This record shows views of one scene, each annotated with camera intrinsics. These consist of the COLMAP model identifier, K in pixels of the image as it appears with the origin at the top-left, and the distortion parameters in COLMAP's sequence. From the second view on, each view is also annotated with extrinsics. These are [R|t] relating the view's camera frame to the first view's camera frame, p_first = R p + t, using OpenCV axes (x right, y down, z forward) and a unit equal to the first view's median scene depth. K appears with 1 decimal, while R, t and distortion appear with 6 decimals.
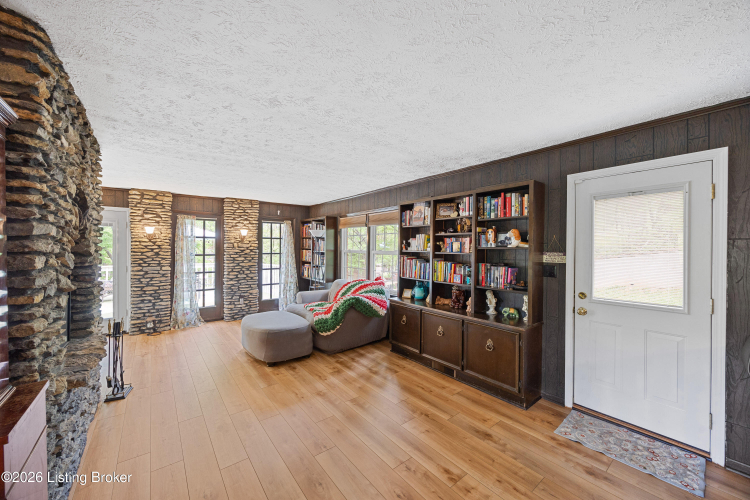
lens RADIAL K [[299.2, 0, 374.8], [0, 299.2, 250.6], [0, 0, 1]] dist [0.005247, -0.000982]
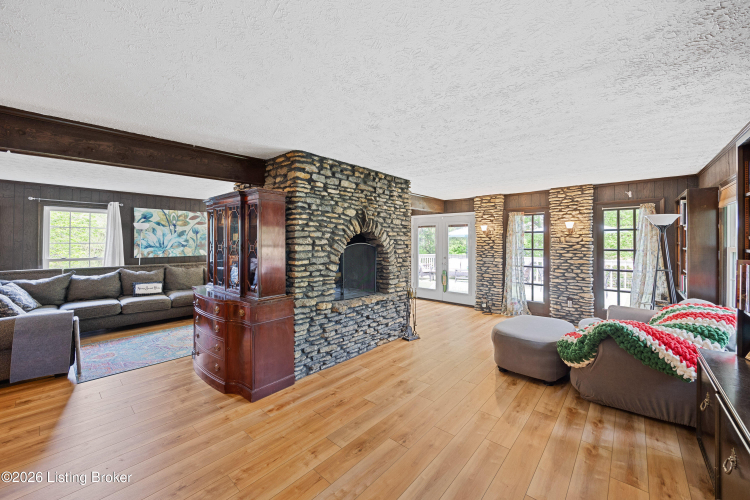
lens RADIAL K [[299.2, 0, 373.2], [0, 299.2, 242.1], [0, 0, 1]] dist [0.005247, -0.000982]
pose [[0.154716, 0.003000, -0.987954, 0.377668], [-0.010678, 0.999942, 0.001364, -0.006550], [0.987901, 0.010338, 0.154739, 0.344161]]
